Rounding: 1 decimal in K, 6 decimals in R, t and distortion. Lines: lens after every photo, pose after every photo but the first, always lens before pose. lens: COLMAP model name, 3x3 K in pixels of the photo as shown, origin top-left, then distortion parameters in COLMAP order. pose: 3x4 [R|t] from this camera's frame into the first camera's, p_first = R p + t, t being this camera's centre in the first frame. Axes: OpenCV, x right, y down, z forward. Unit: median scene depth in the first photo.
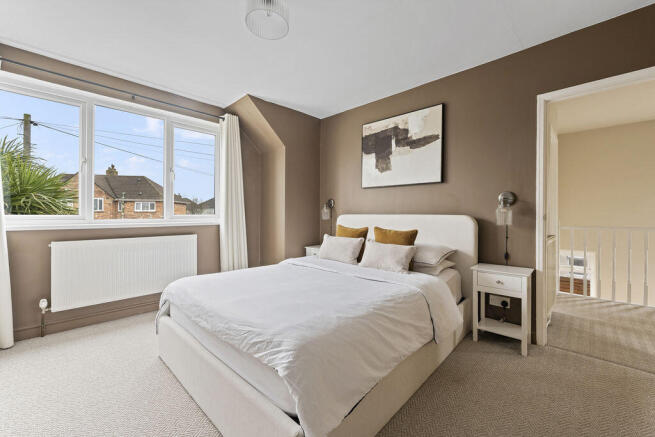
lens RADIAL K [[267.2, 0, 323.0], [0, 267.2, 217.6], [0, 0, 1]] dist [-0.000895, -0.000090]
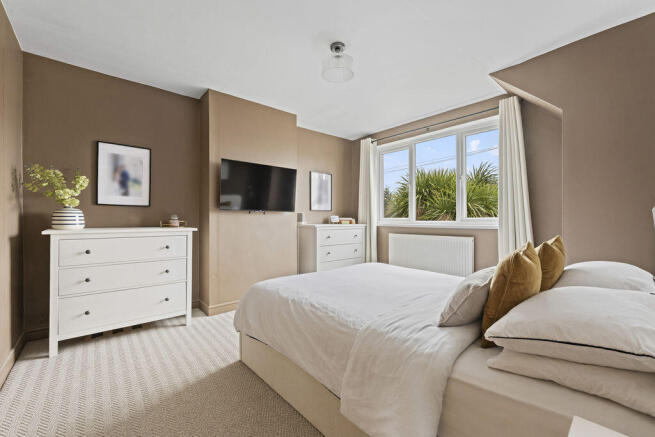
lens RADIAL K [[267.2, 0, 323.0], [0, 267.2, 217.6], [0, 0, 1]] dist [-0.000895, -0.000090]
pose [[-0.084440, -0.003034, -0.996424, 0.601010], [-0.009057, 0.999956, -0.002278, -0.003483], [0.996387, 0.008833, -0.084463, 0.555980]]
